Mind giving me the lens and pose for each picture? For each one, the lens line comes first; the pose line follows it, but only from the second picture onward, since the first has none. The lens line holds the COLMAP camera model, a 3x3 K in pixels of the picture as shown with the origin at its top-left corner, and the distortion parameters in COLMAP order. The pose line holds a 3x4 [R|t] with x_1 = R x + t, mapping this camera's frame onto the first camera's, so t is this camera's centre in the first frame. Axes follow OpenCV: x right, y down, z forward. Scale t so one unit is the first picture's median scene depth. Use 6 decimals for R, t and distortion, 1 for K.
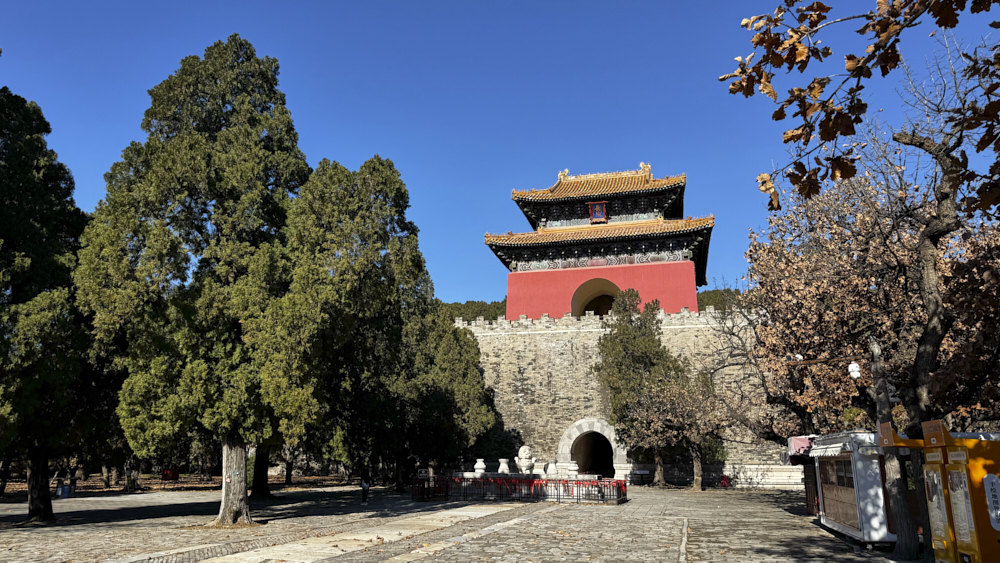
lens RADIAL K [[691.4, 0, 499.9], [0, 691.4, 296.1], [0, 0, 1]] dist [0.117238, 0.000357]
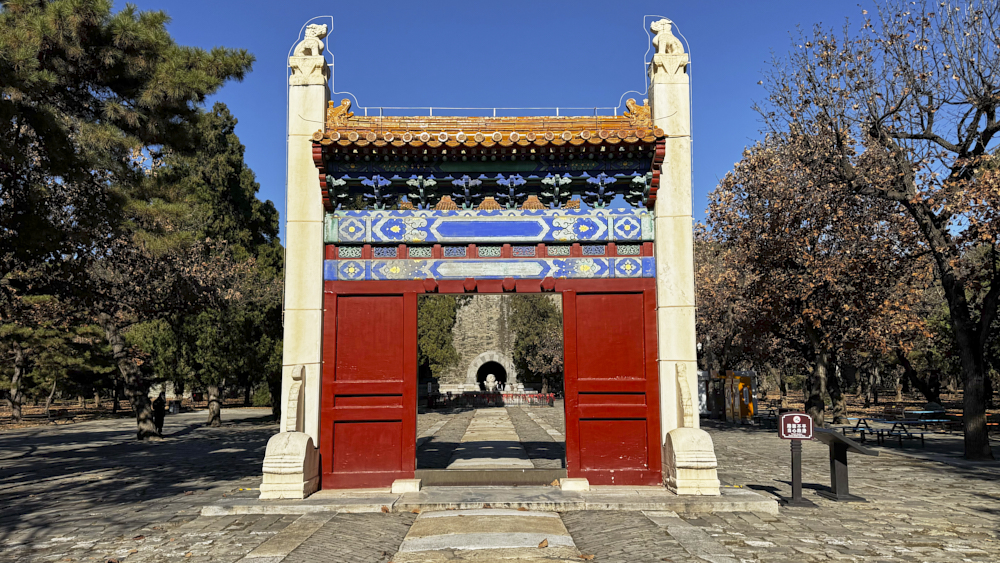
lens RADIAL K [[691.4, 0, 499.9], [0, 691.4, 296.1], [0, 0, 1]] dist [0.117238, 0.000357]
pose [[0.965880, 0.020505, 0.258176, -0.196518], [-0.048733, 0.993443, 0.103419, -0.070090], [-0.254363, -0.112472, 0.960546, -0.280162]]
